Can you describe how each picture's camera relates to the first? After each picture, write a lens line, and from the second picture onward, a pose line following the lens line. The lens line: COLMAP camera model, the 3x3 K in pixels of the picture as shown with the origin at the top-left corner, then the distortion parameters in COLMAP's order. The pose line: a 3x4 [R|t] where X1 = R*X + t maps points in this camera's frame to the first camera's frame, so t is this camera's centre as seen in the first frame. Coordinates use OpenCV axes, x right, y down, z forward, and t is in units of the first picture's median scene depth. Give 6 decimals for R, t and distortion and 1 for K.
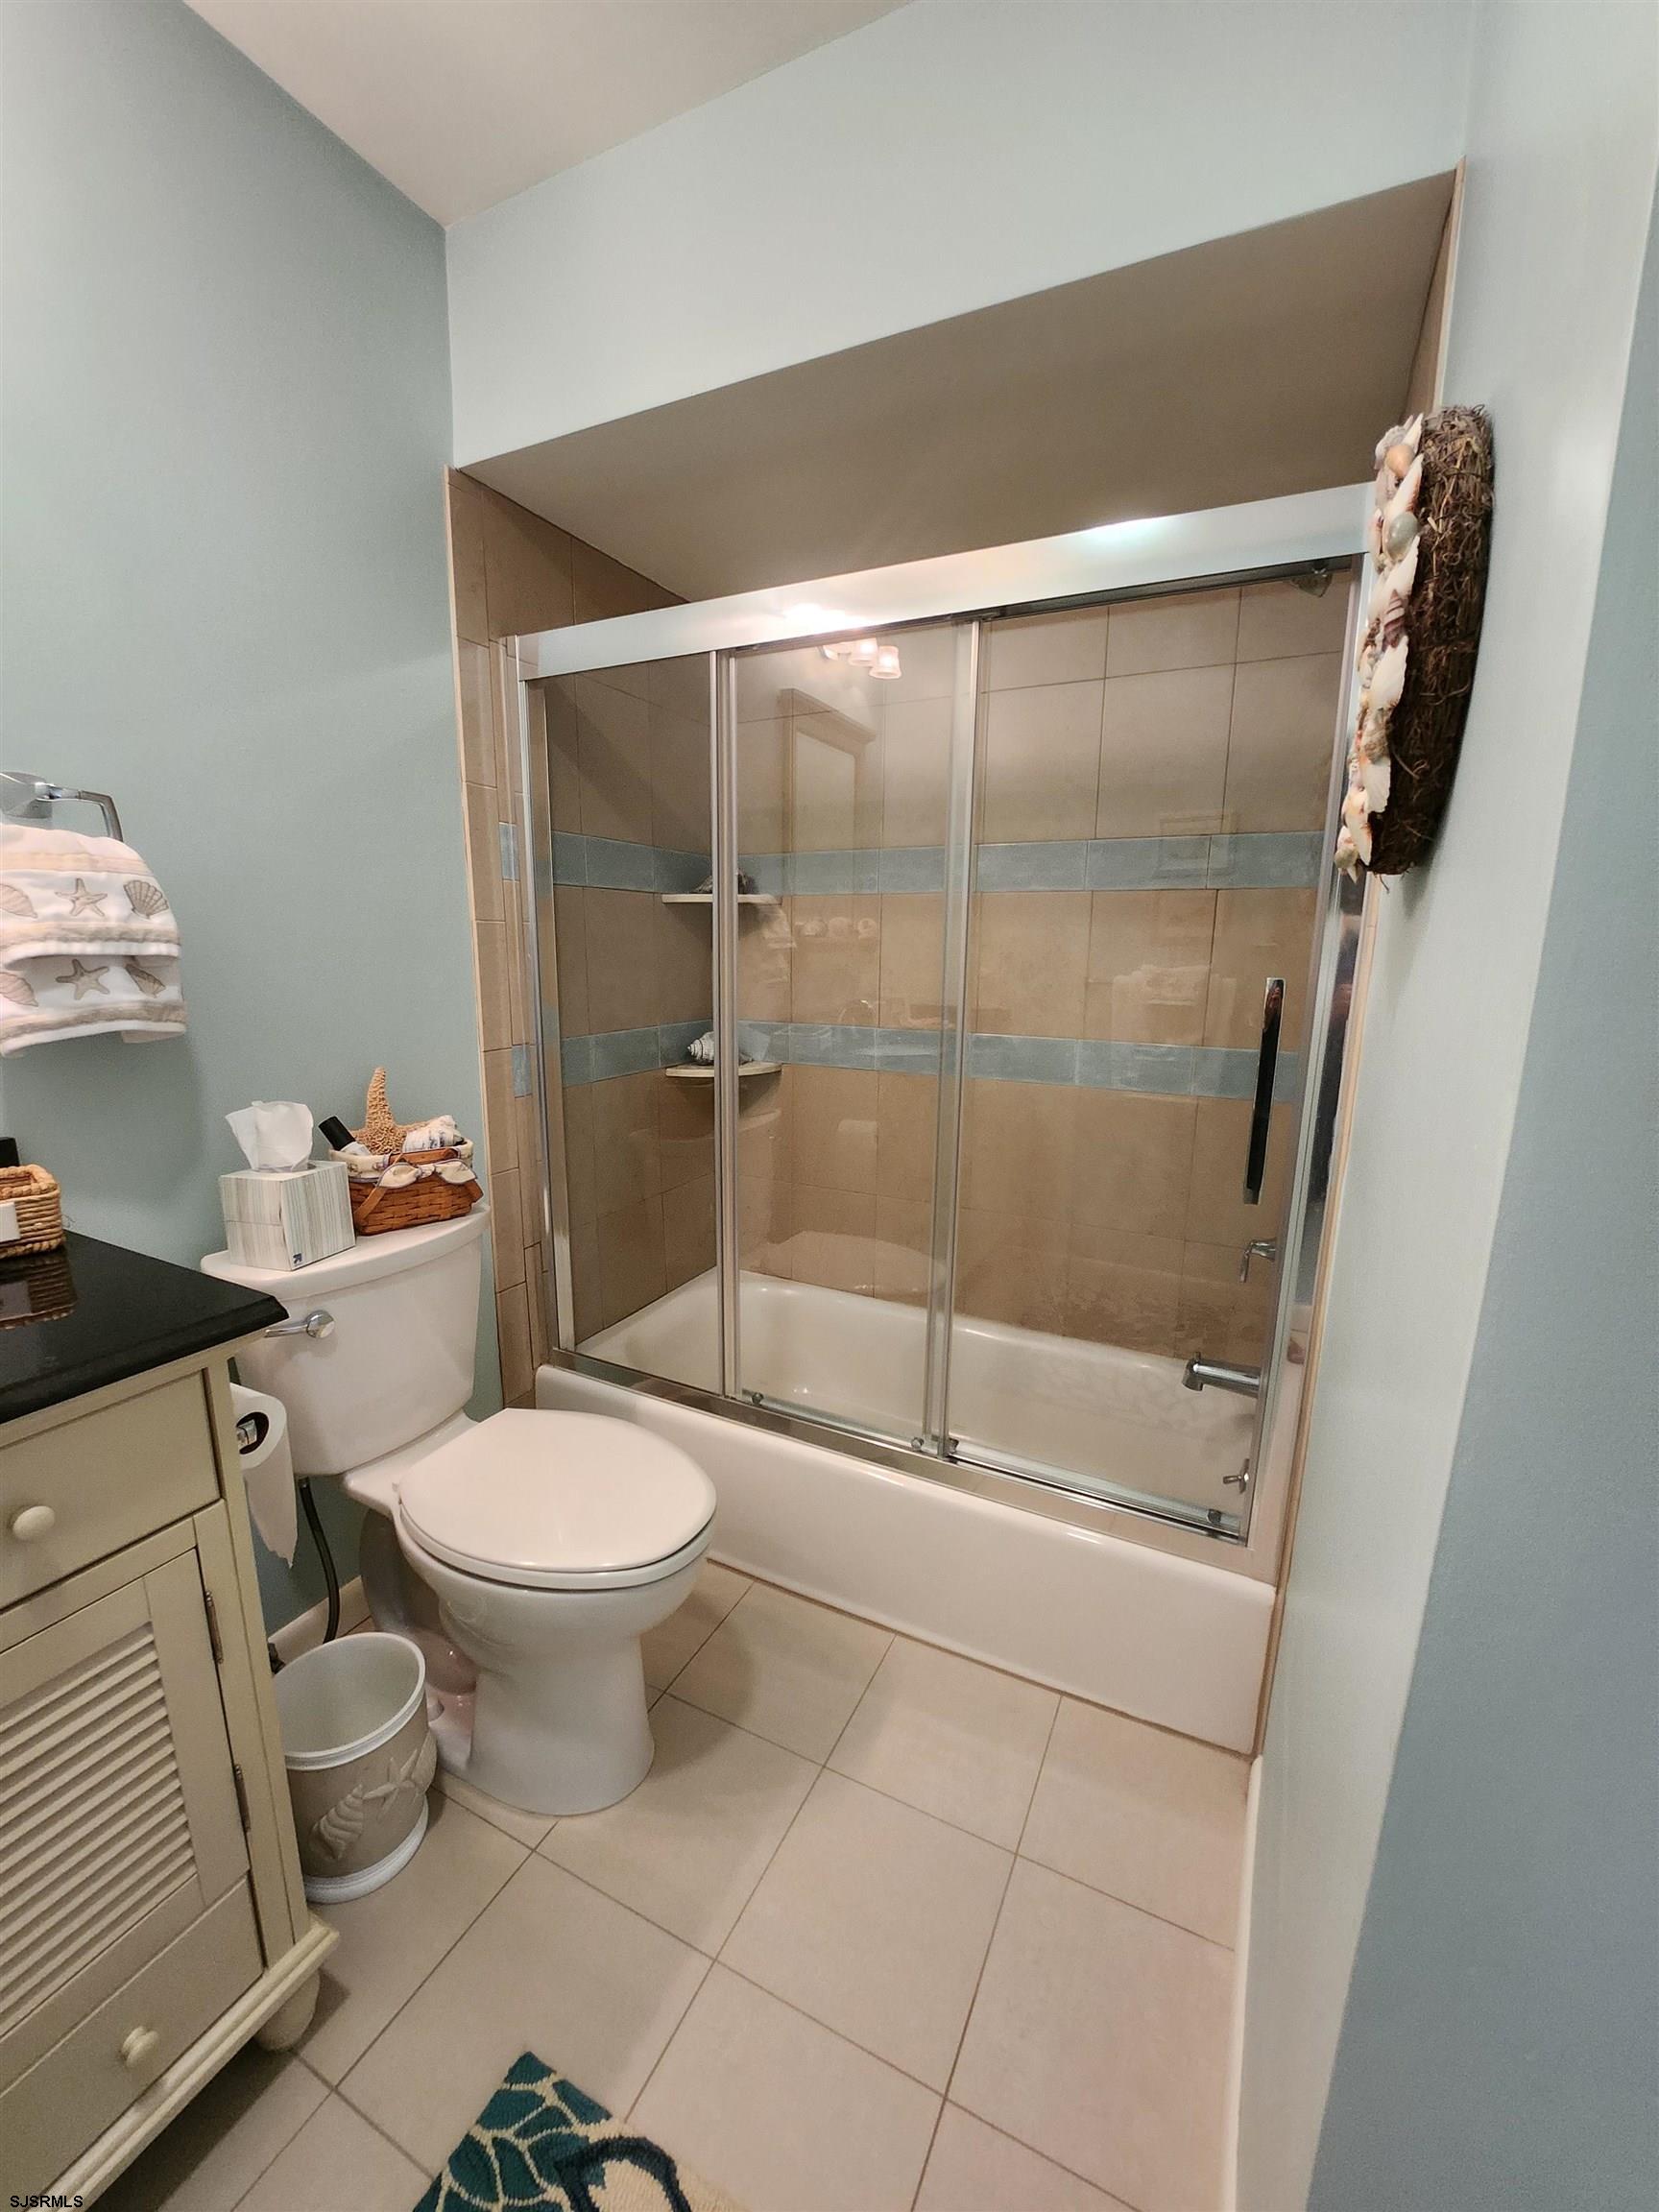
lens RADIAL K [[887.1, 0, 828.8], [0, 887.1, 1110.9], [0, 0, 1]] dist [-0.018859, 0.000215]
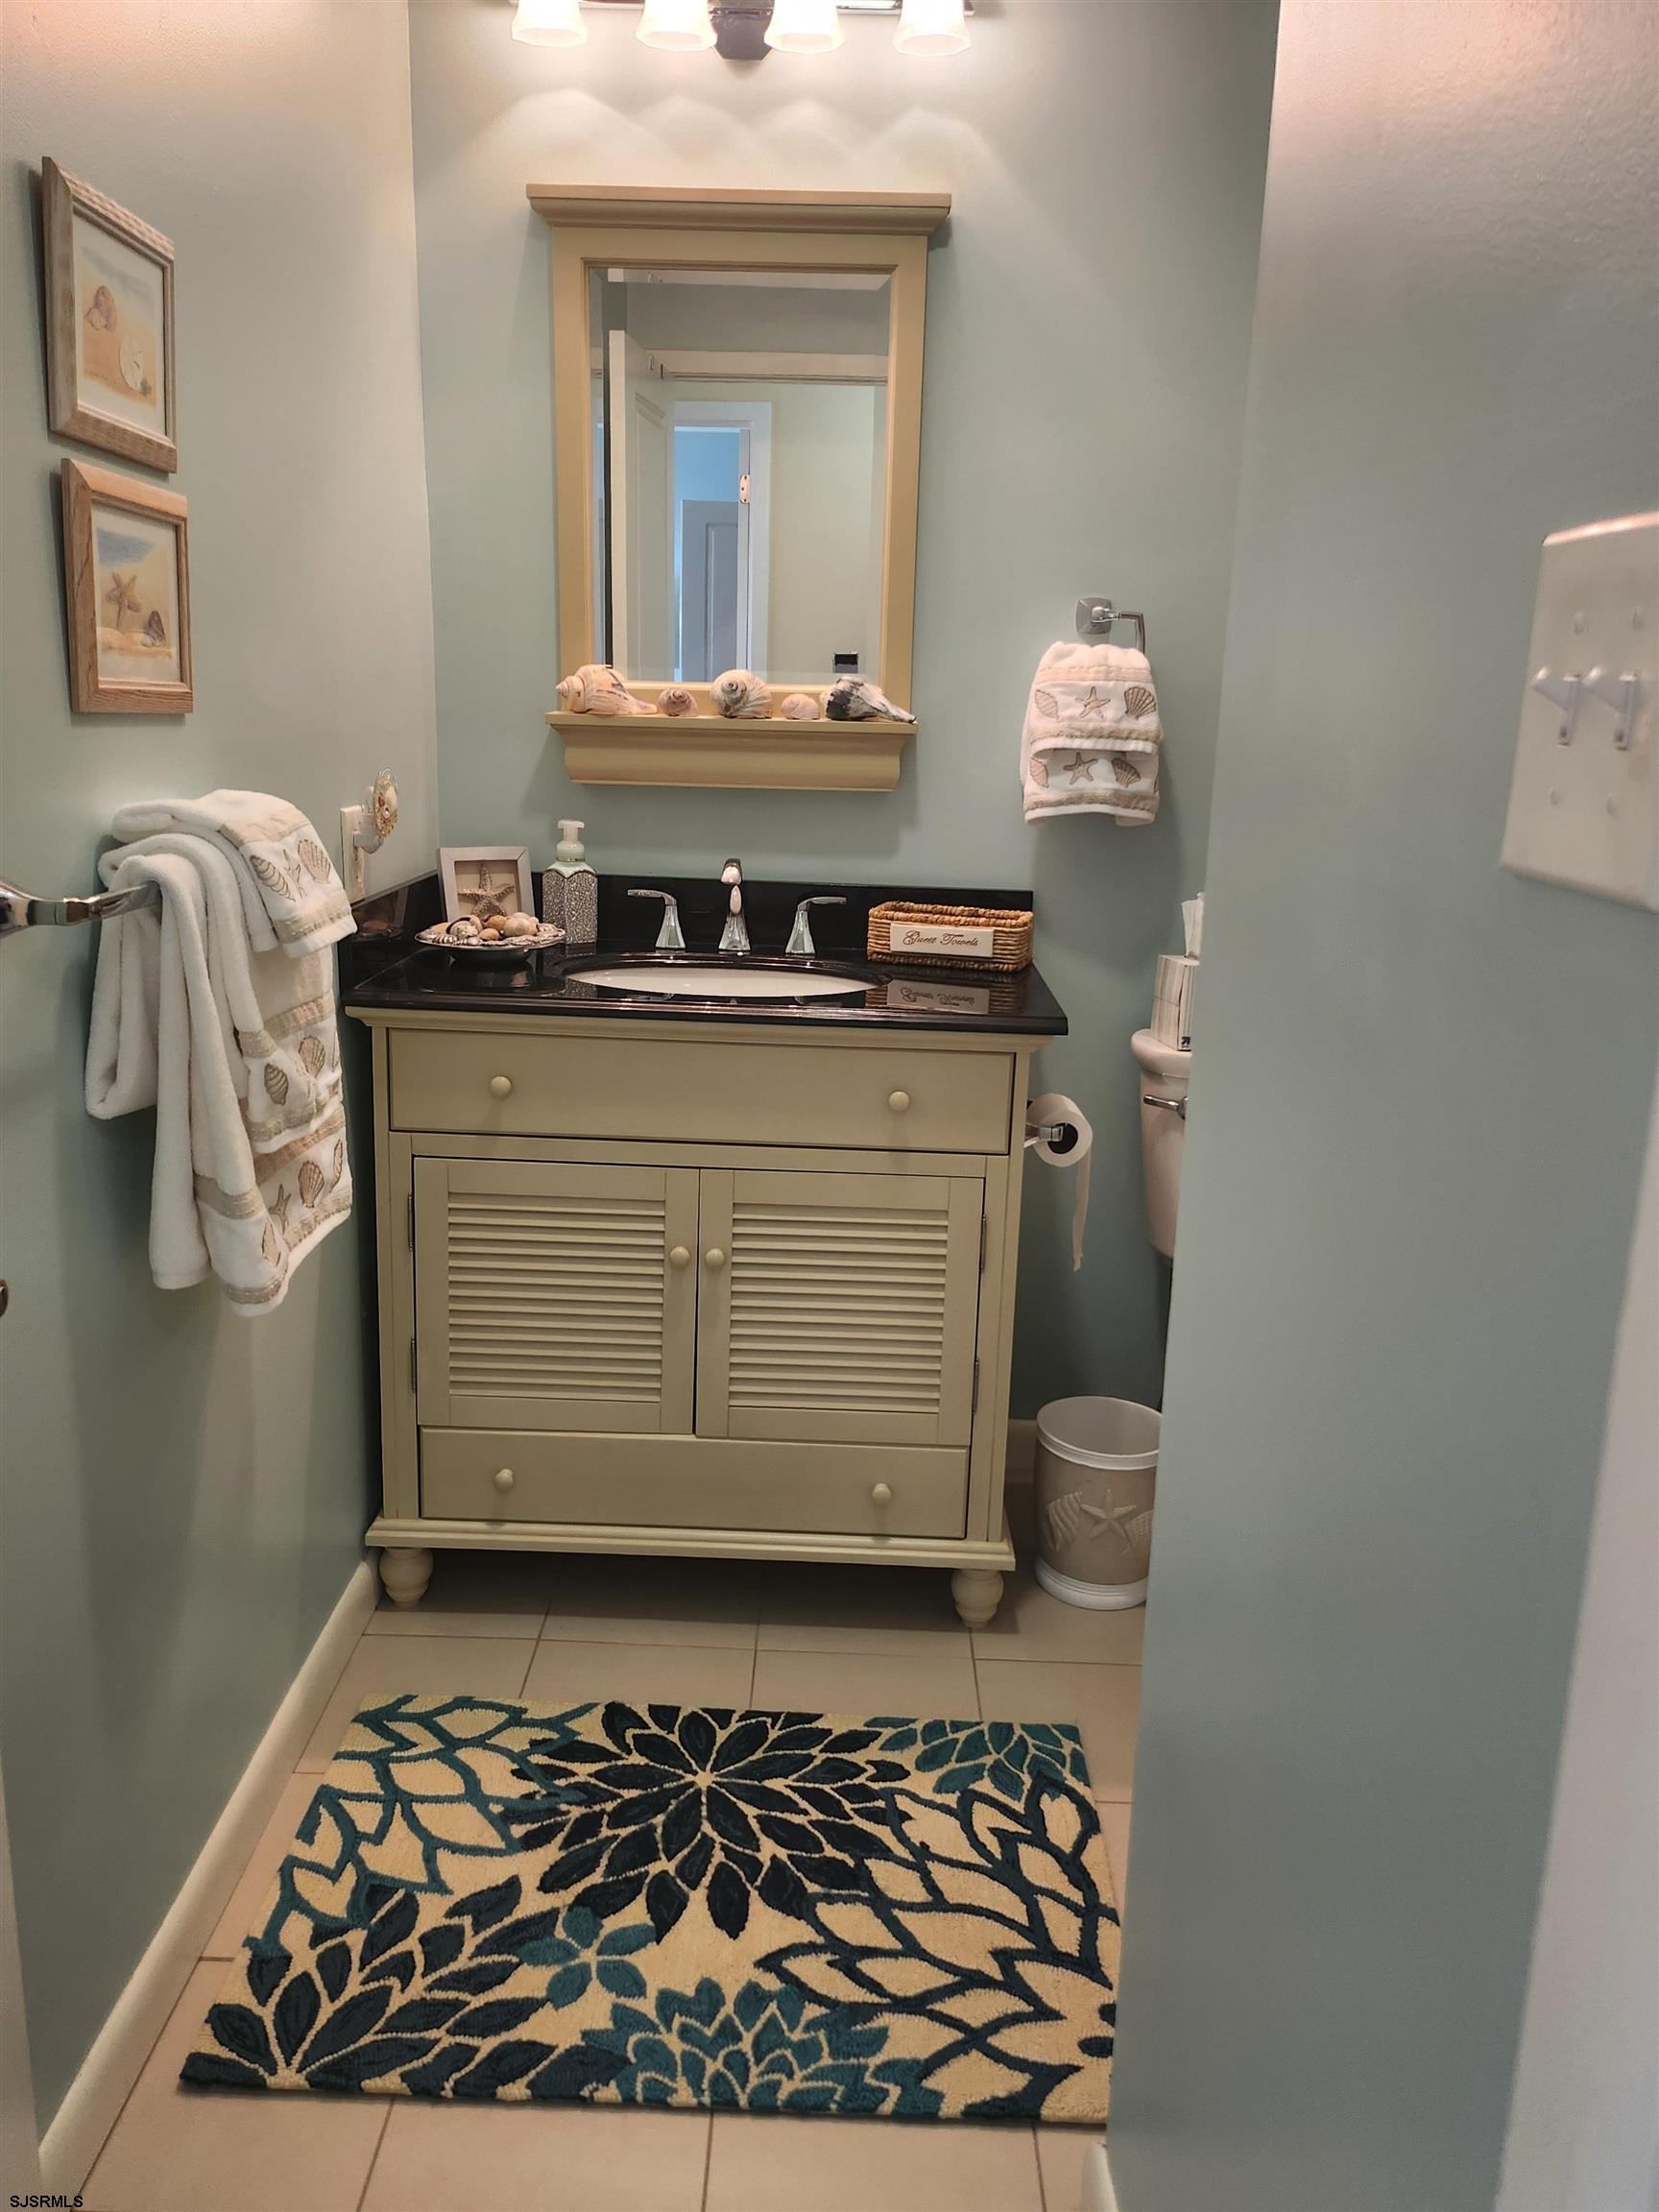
lens RADIAL K [[1553.2, 0, 783.9], [0, 1553.2, 1105.6], [0, 0, 1]] dist [0.073285, -0.079721]
pose [[0.413906, 0.225910, -0.881843, 1.048069], [-0.194419, 0.968304, 0.156806, 0.048481], [0.889316, 0.106544, 0.444708, -0.320159]]
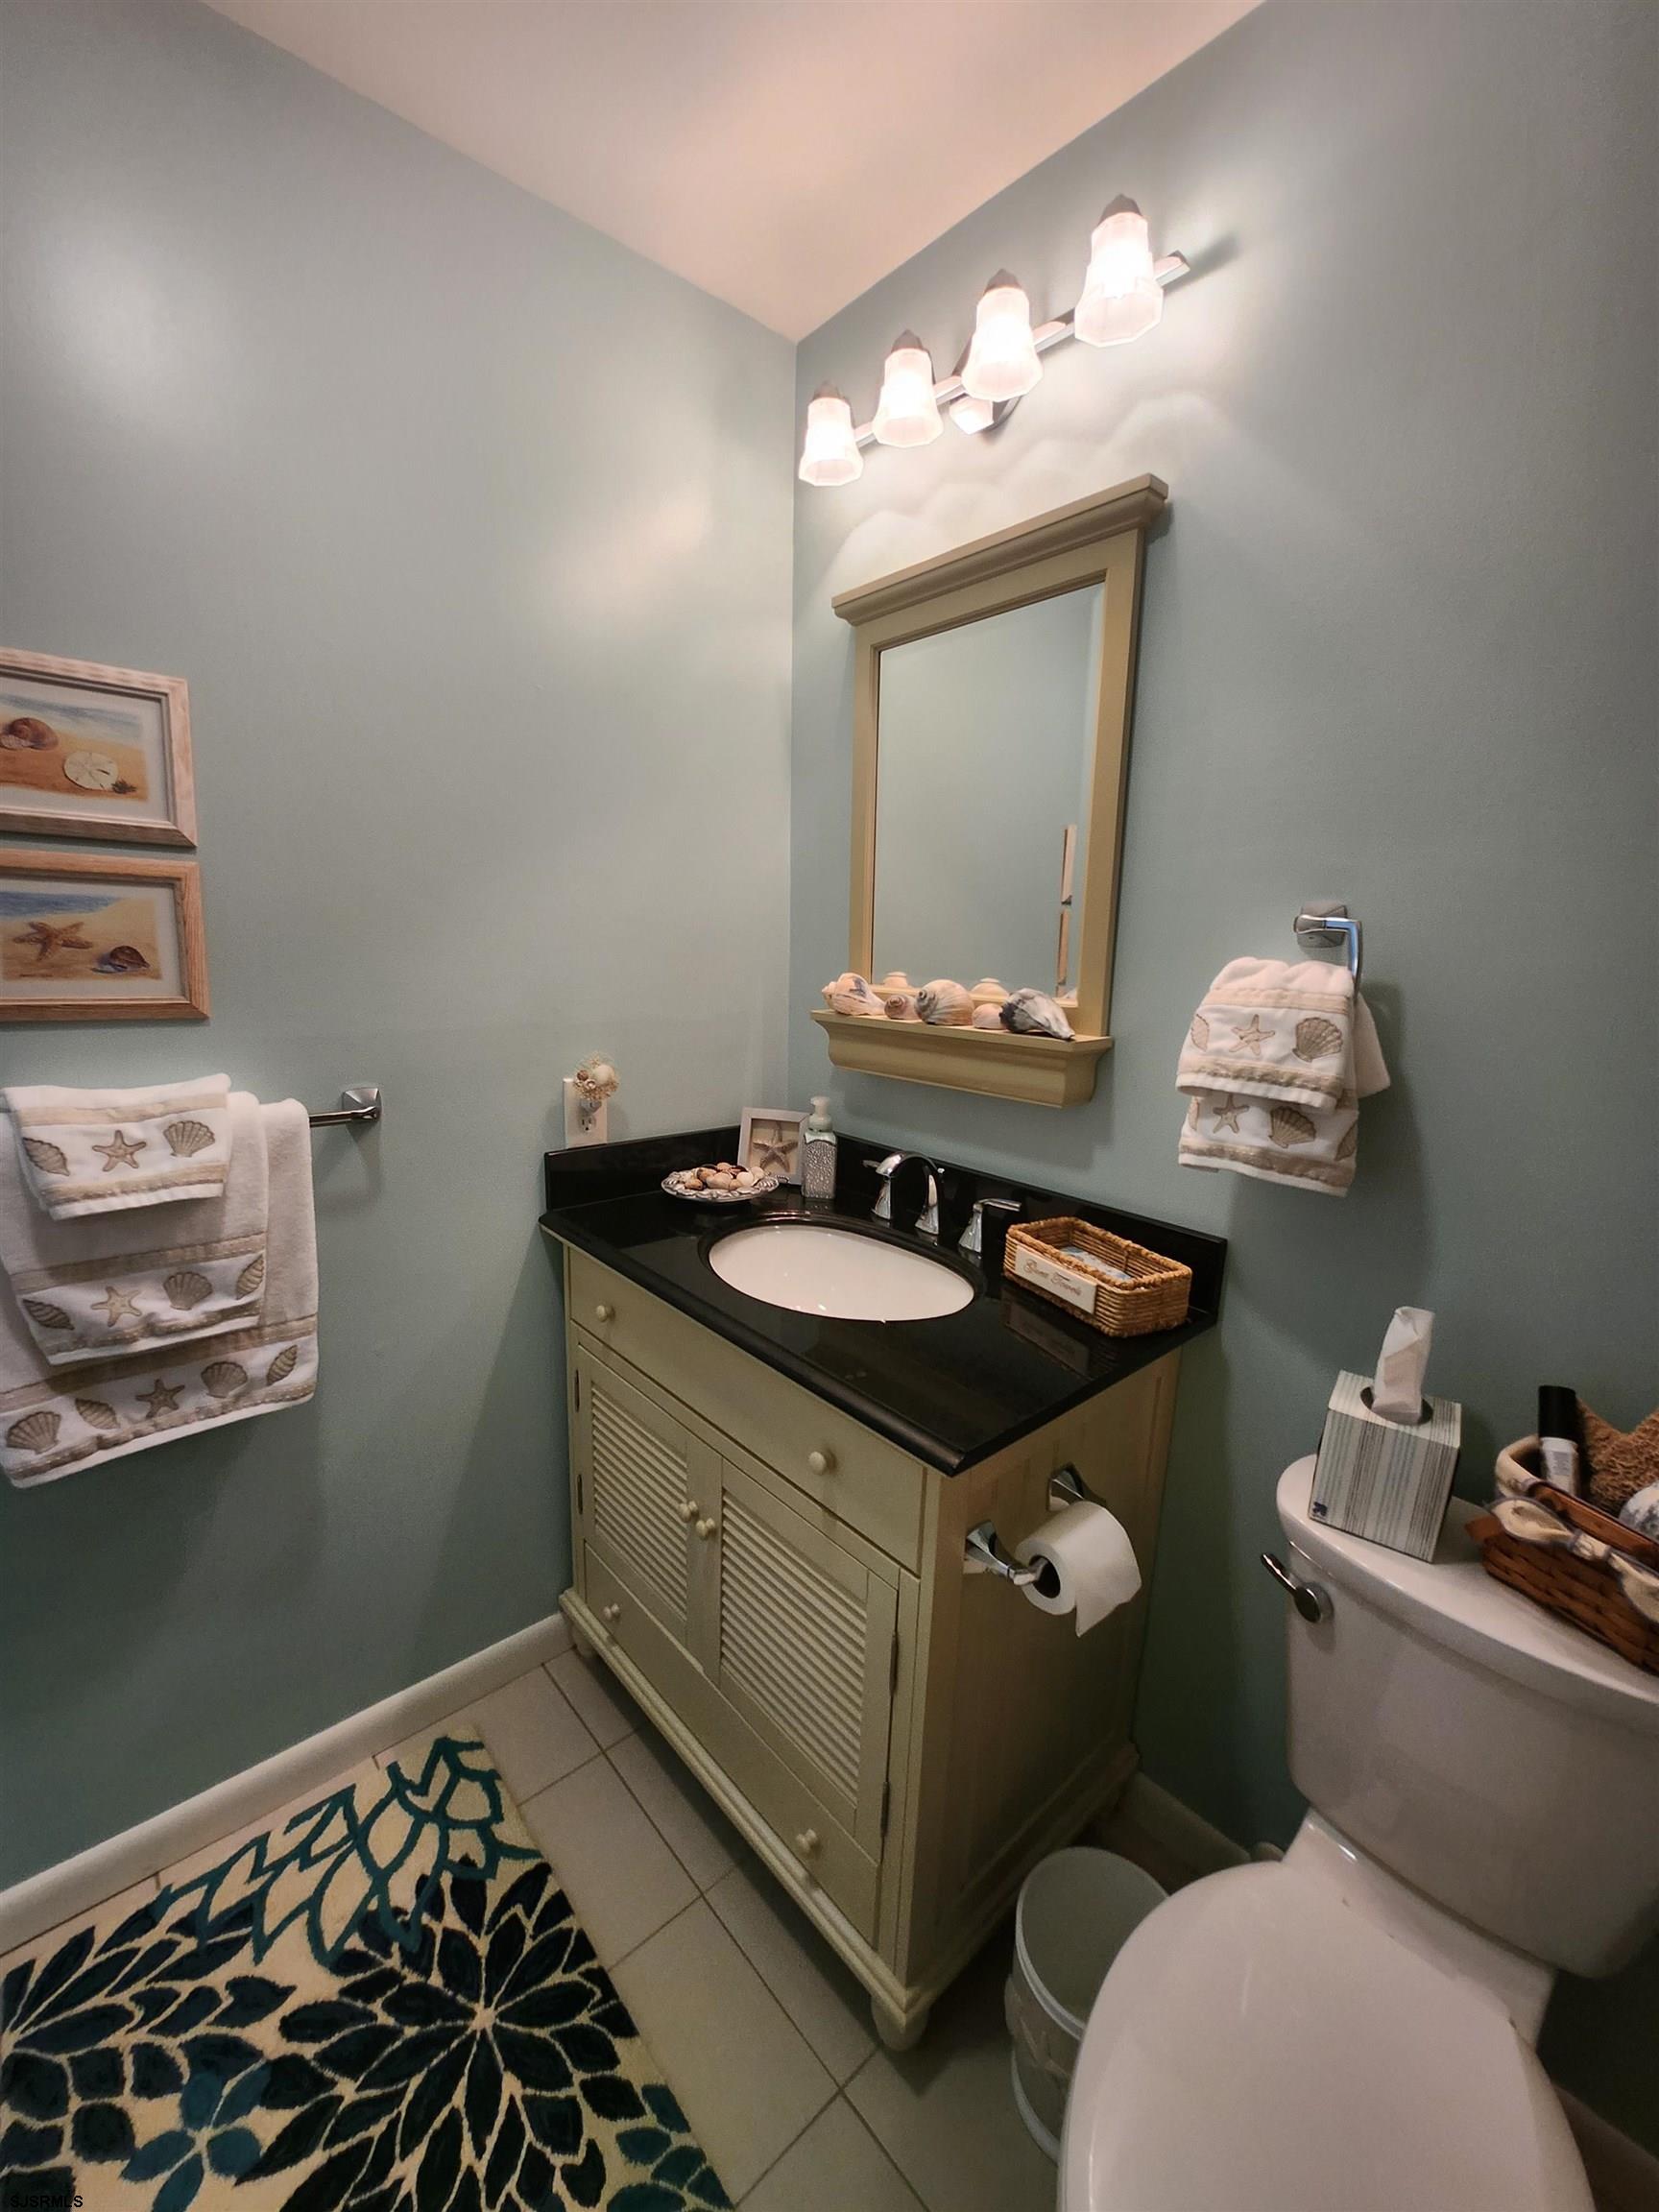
lens RADIAL K [[855.3, 0, 834.8], [0, 855.3, 1134.0], [0, 0, 1]] dist [-0.013790, 0.000858]
pose [[-0.345568, 0.170595, -0.922757, 0.196707], [-0.220741, 0.940965, 0.256628, -0.276348], [0.912061, 0.292373, -0.287510, 0.868038]]
